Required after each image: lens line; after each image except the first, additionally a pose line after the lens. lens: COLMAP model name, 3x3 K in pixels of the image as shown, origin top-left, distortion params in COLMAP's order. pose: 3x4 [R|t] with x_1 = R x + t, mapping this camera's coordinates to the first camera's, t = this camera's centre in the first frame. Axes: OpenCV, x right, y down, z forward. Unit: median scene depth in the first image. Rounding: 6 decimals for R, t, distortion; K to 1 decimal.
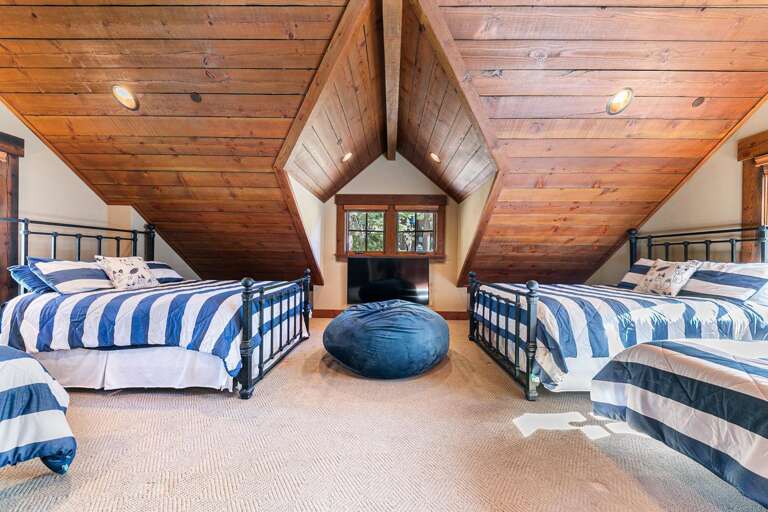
lens RADIAL K [[267.3, 0, 385.1], [0, 267.3, 259.9], [0, 0, 1]] dist [0.000045, -0.000058]
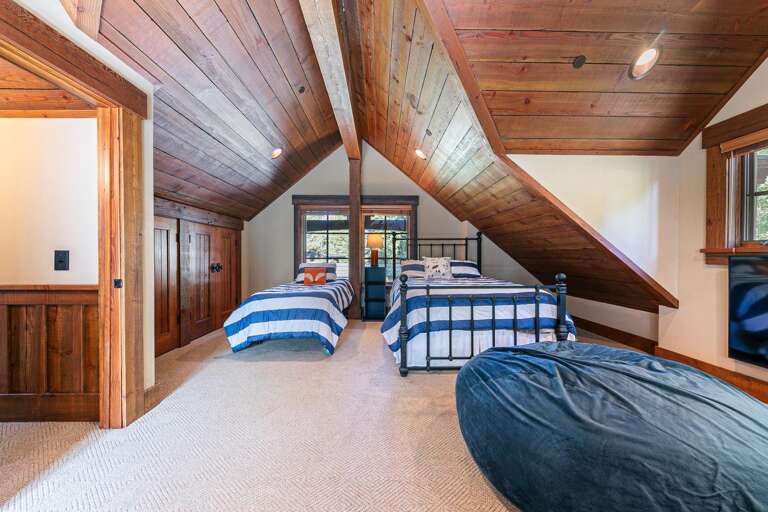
lens RADIAL K [[267.3, 0, 385.1], [0, 267.3, 259.9], [0, 0, 1]] dist [0.000045, -0.000058]
pose [[0.022997, 0.004325, -0.999726, 0.411642], [-0.007863, 0.999960, 0.004145, -0.000982], [0.999705, 0.007765, 0.023030, 0.551812]]
